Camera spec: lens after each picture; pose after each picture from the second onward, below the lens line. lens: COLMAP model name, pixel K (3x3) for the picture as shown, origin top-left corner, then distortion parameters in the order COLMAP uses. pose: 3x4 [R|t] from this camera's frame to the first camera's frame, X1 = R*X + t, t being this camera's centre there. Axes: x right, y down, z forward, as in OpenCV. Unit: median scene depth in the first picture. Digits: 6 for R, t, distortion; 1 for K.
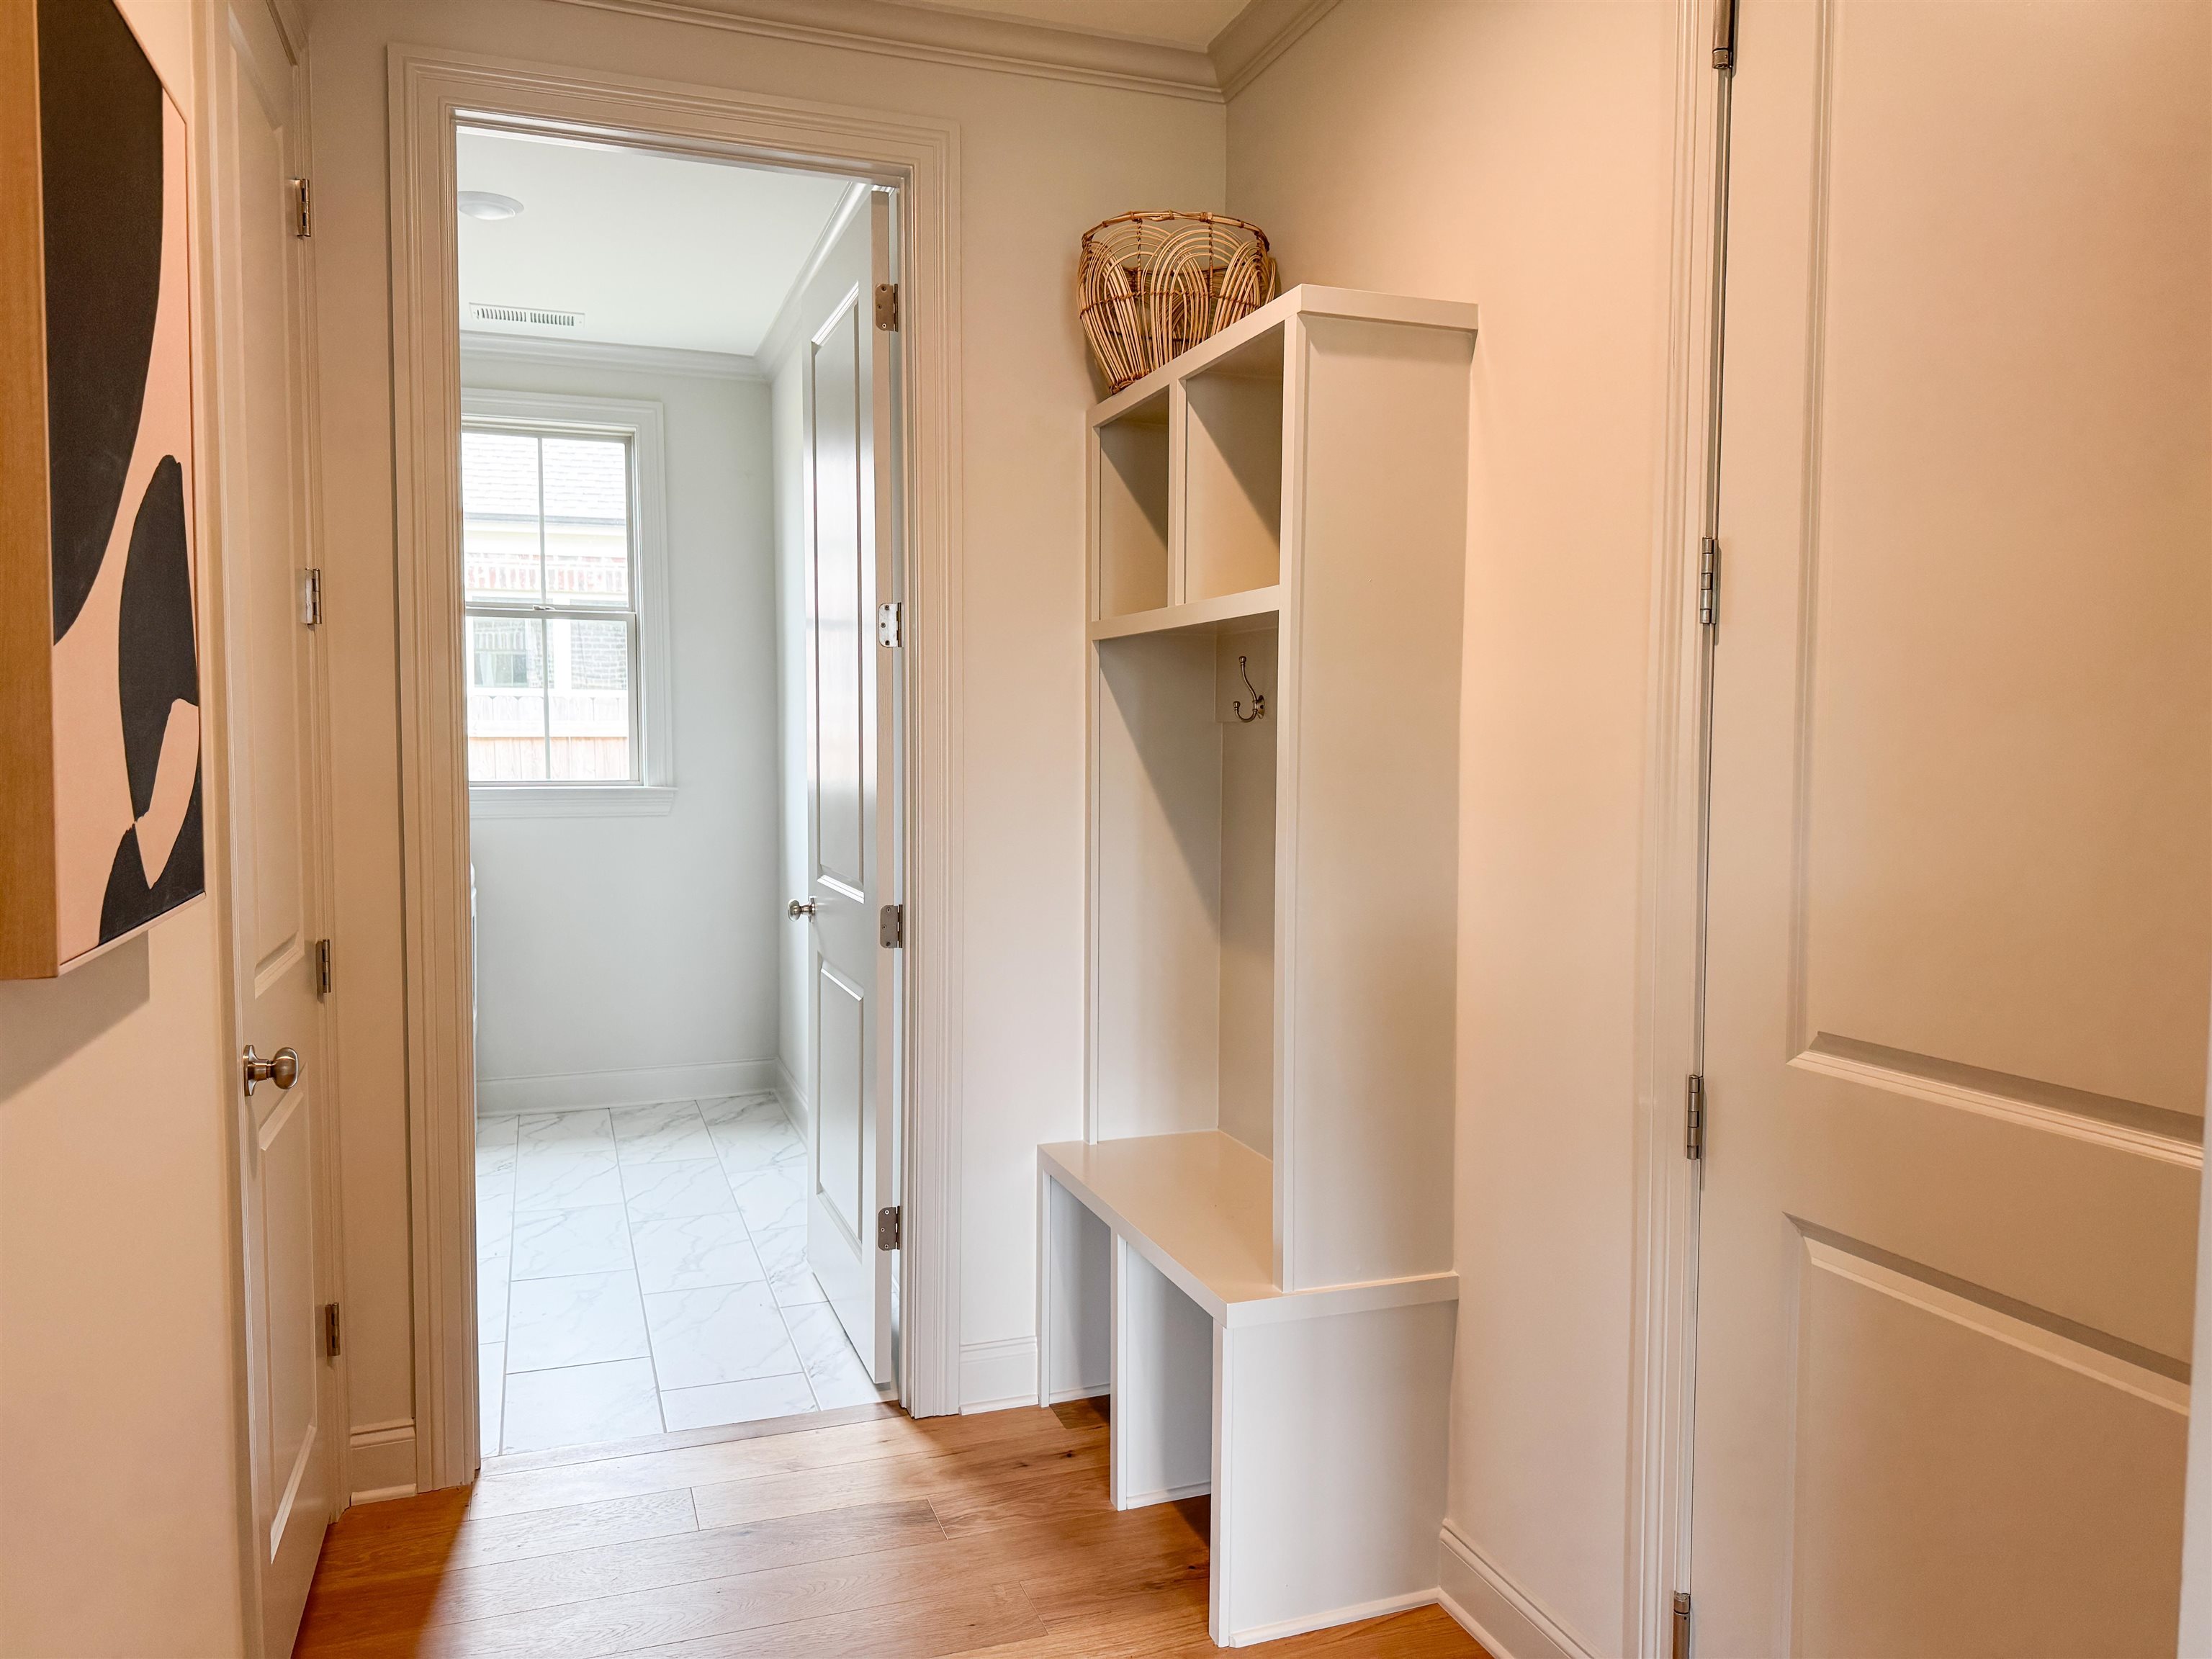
lens RADIAL K [[1549.6, 0, 1106.0], [0, 1549.6, 829.5], [0, 0, 1]] dist [0.117136, -0.183587]
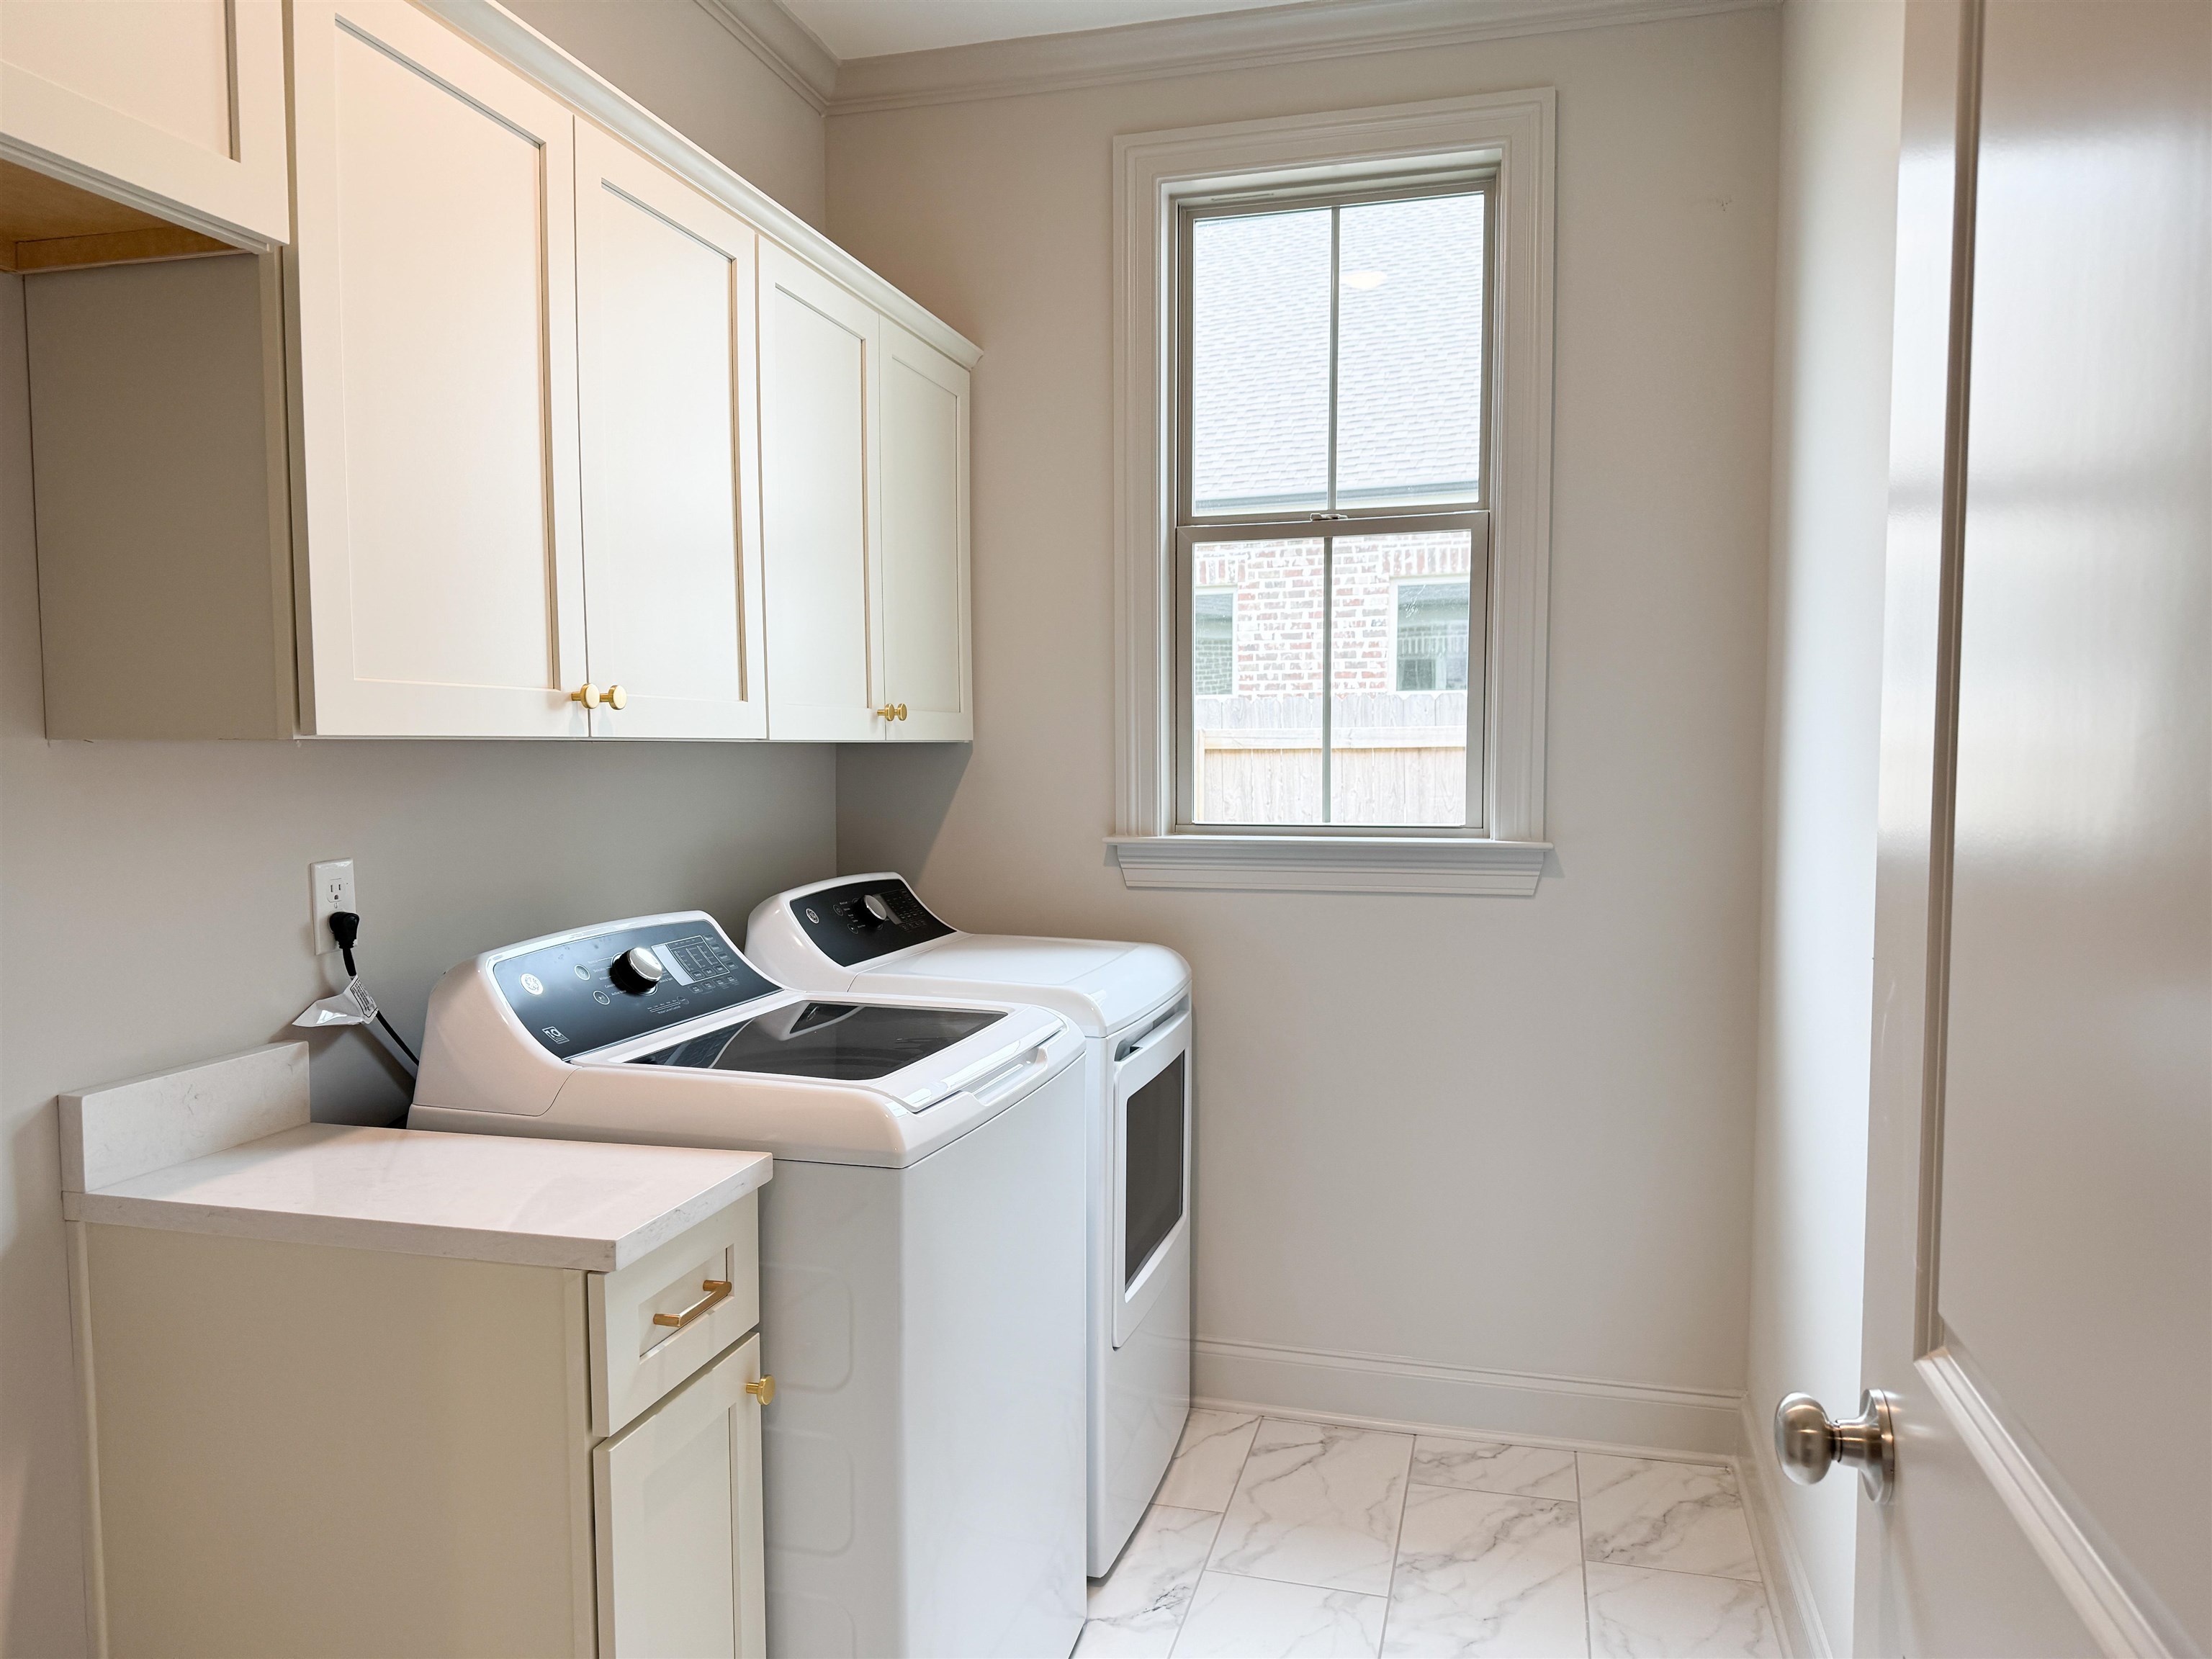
lens RADIAL K [[1549.6, 0, 1106.0], [0, 1549.6, 829.5], [0, 0, 1]] dist [0.117136, -0.183587]
pose [[0.822096, 0.029076, -0.568607, -0.103131], [-0.032373, 0.999467, 0.004302, -0.029380], [0.568428, 0.014871, 0.822598, 0.495600]]
